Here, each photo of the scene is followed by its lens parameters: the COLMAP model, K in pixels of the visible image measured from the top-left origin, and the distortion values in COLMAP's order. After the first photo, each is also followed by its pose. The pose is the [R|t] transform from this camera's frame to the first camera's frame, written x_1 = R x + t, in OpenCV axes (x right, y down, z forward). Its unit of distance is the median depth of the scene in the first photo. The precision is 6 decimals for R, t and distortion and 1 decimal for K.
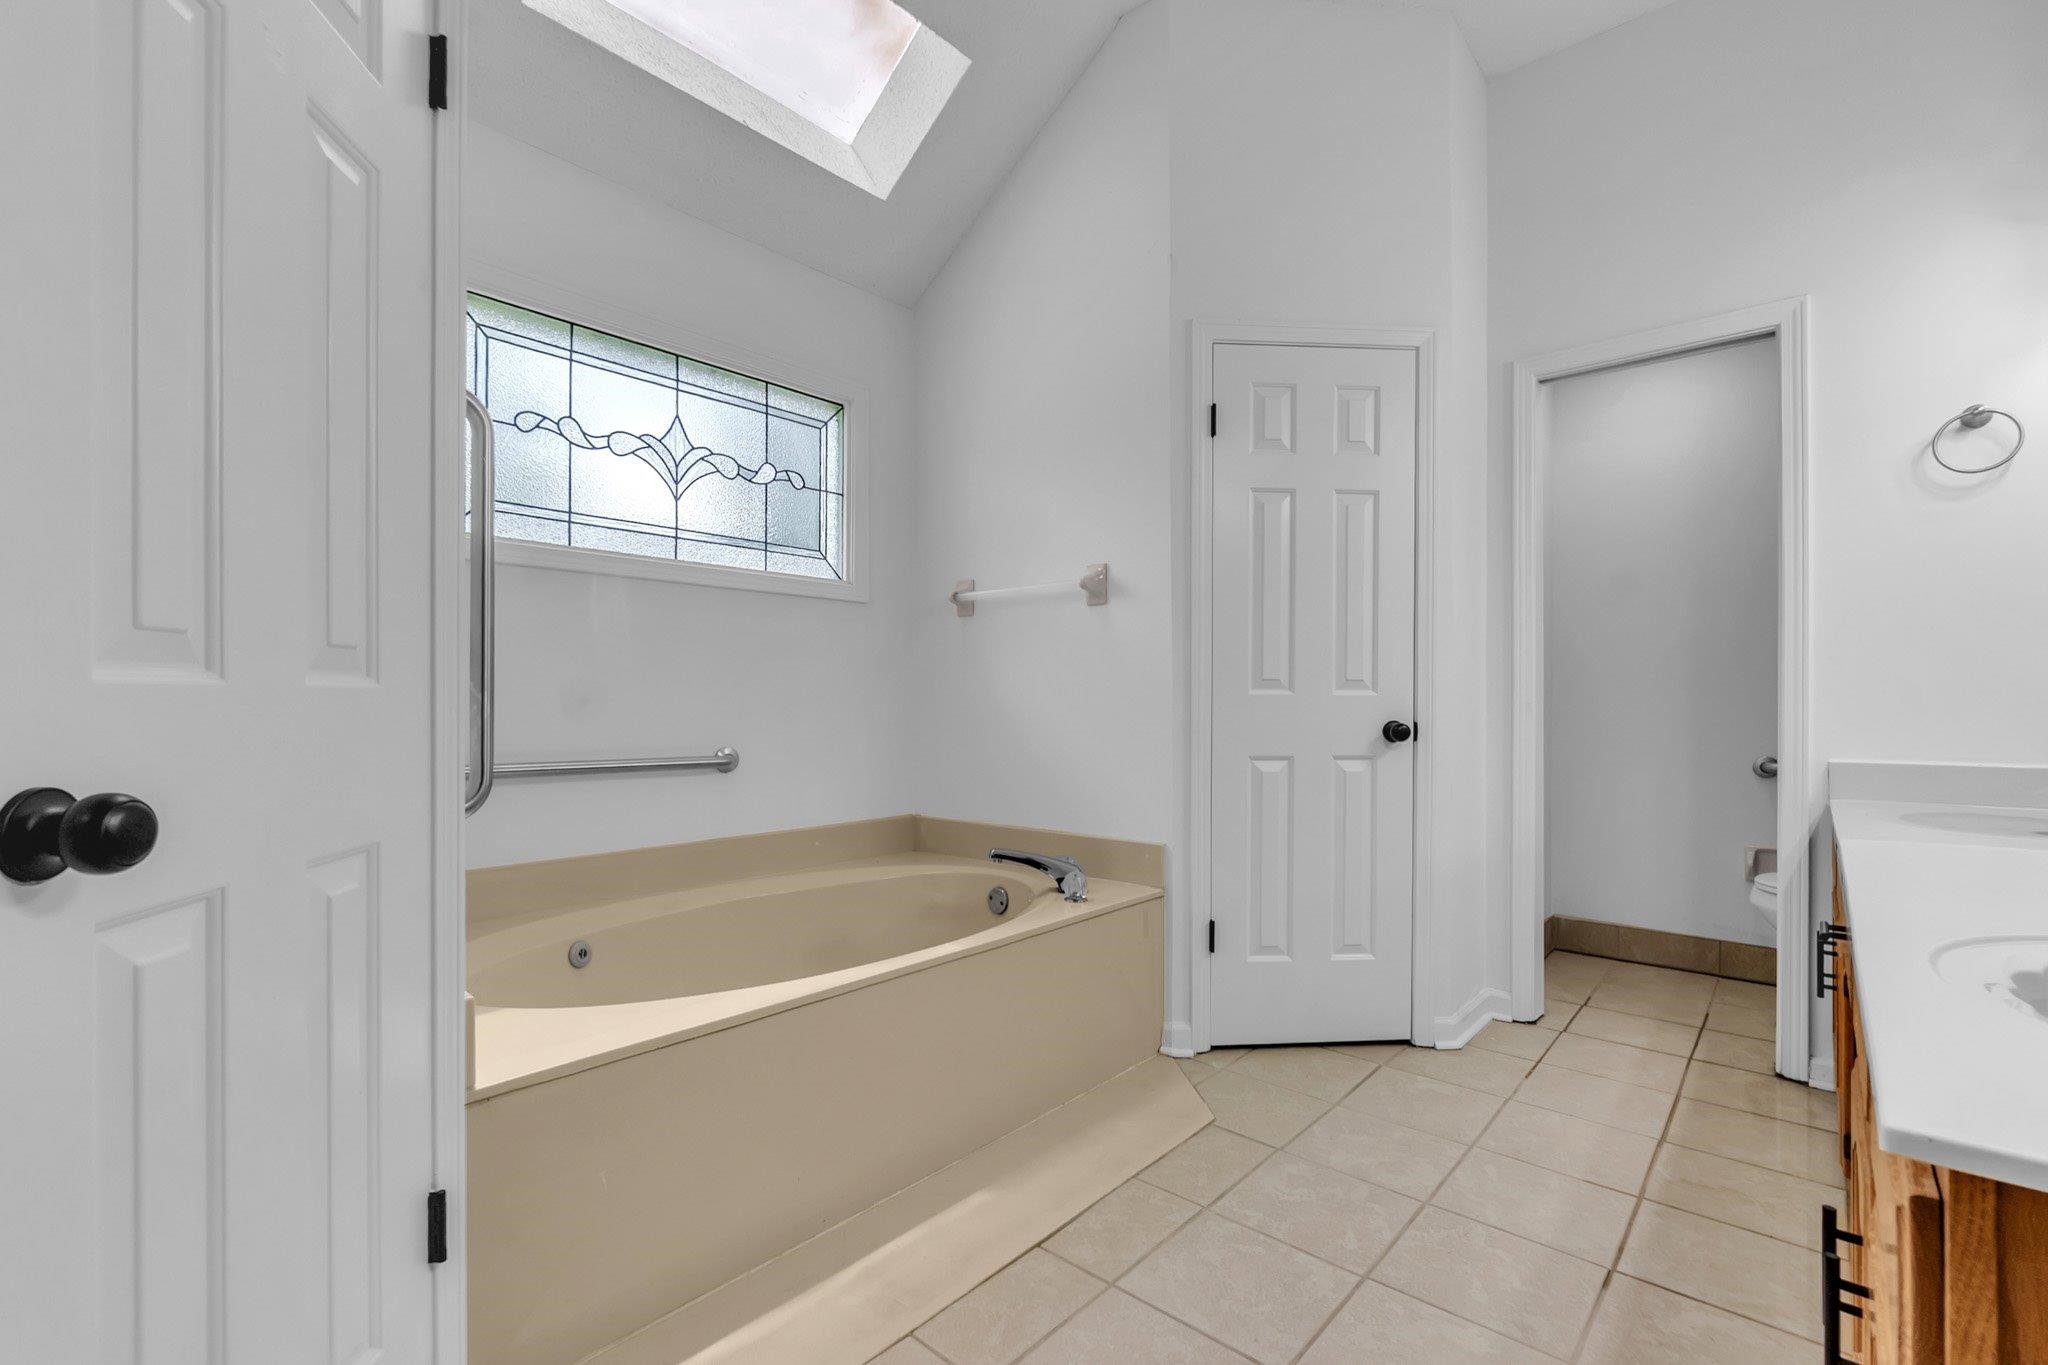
lens RADIAL K [[904.7, 0, 1022.5], [0, 904.7, 705.0], [0, 0, 1]] dist [-0.000209, 0.000059]
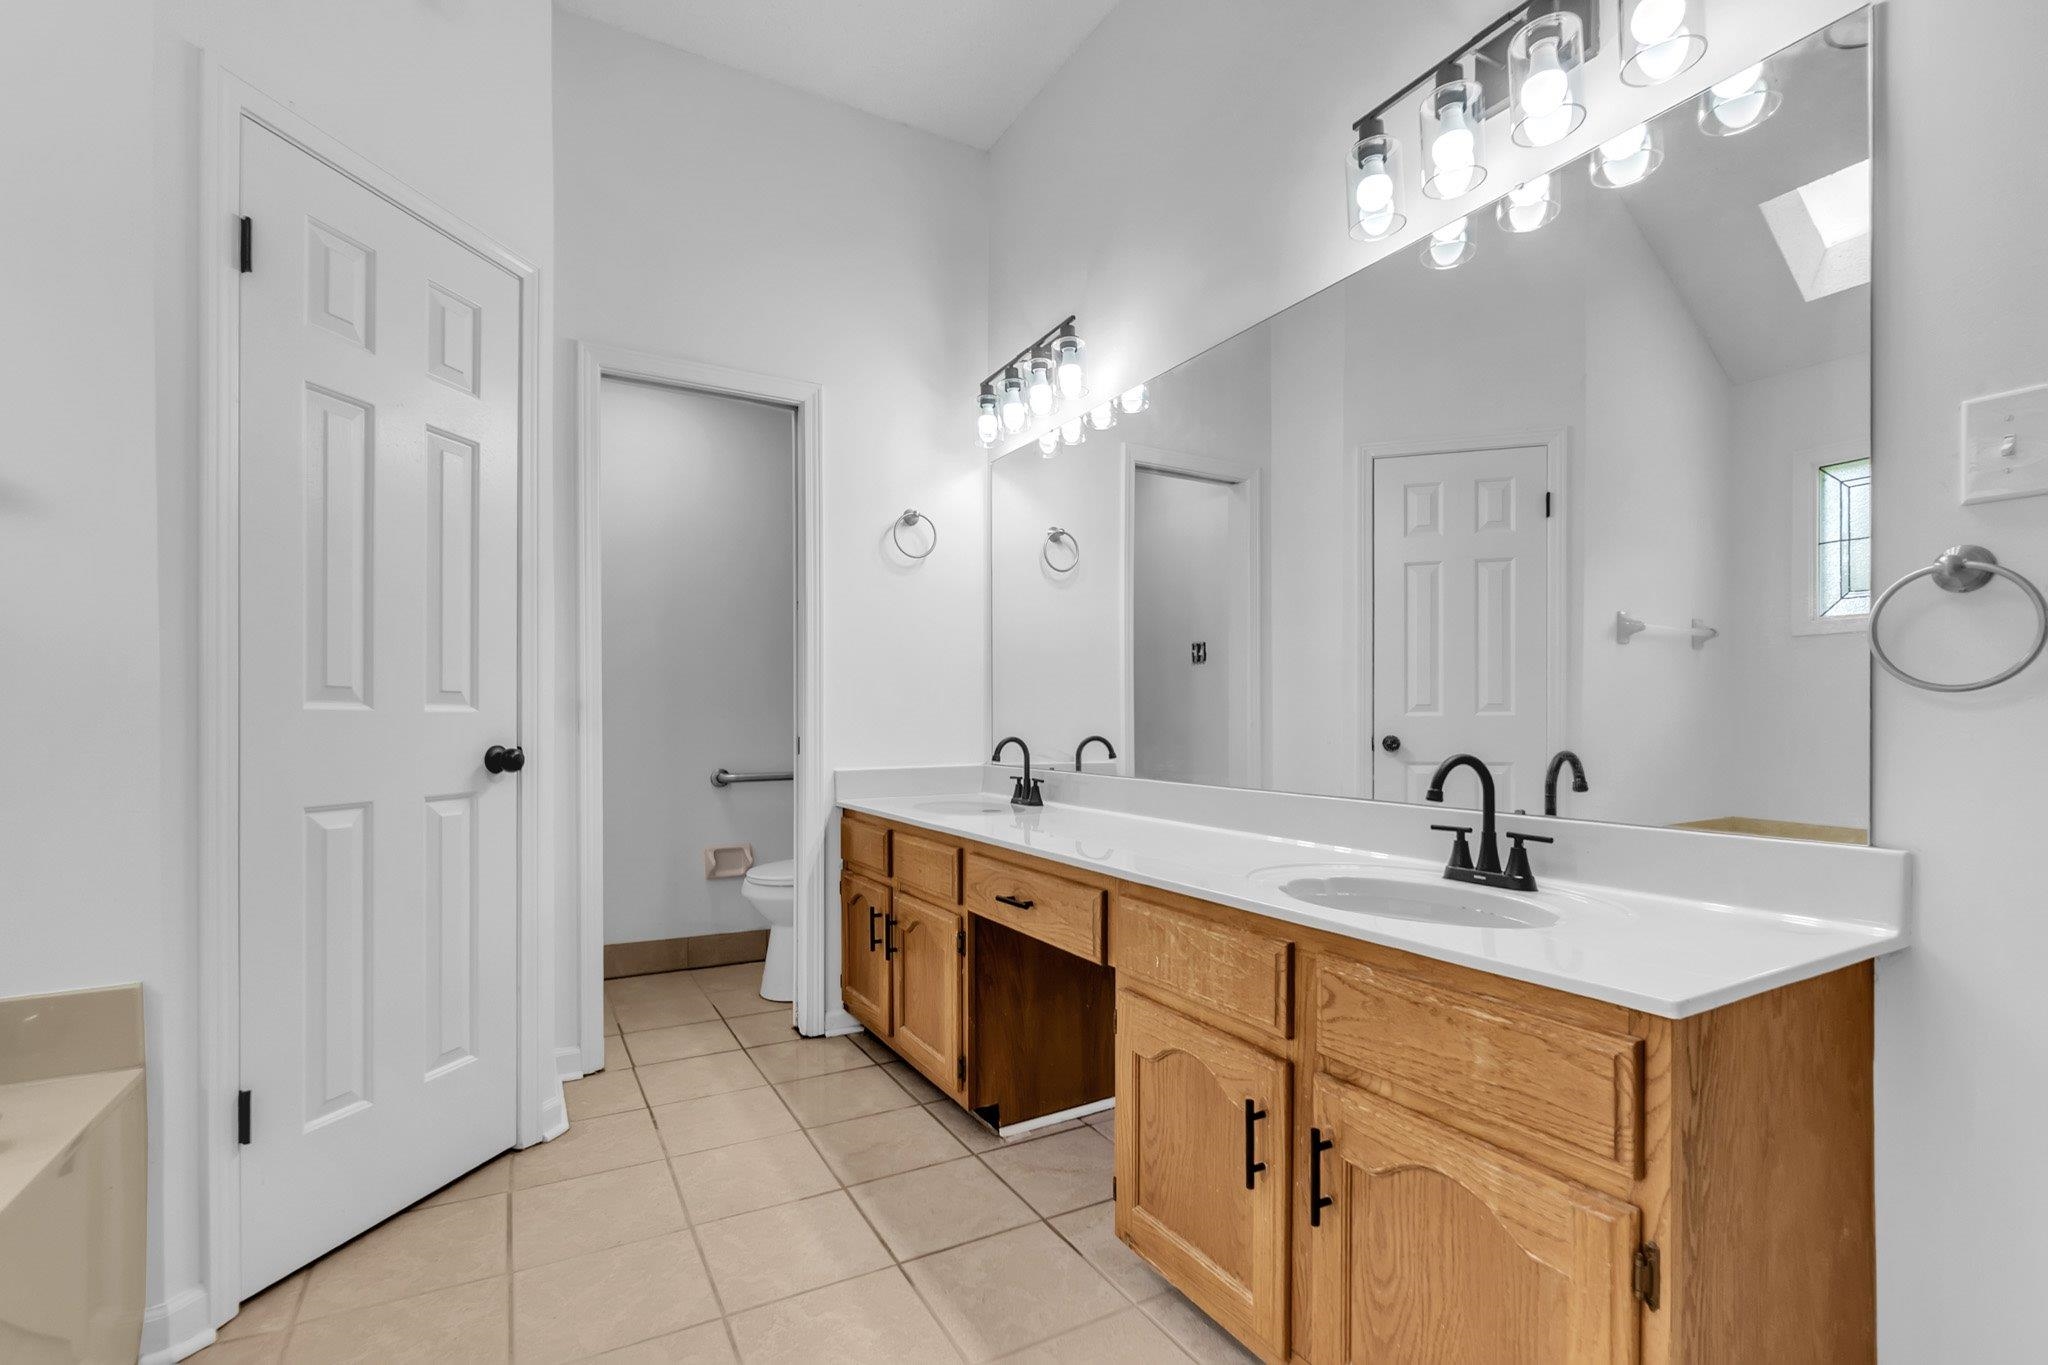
lens RADIAL K [[905.0, 0, 1022.2], [0, 905.0, 727.3], [0, 0, 1]] dist [-0.002198, -0.000706]
pose [[0.332012, -0.005475, 0.943259, -0.175811], [0.002376, 0.999985, 0.004968, -0.001198], [-0.943272, 0.000592, 0.332020, 0.320262]]
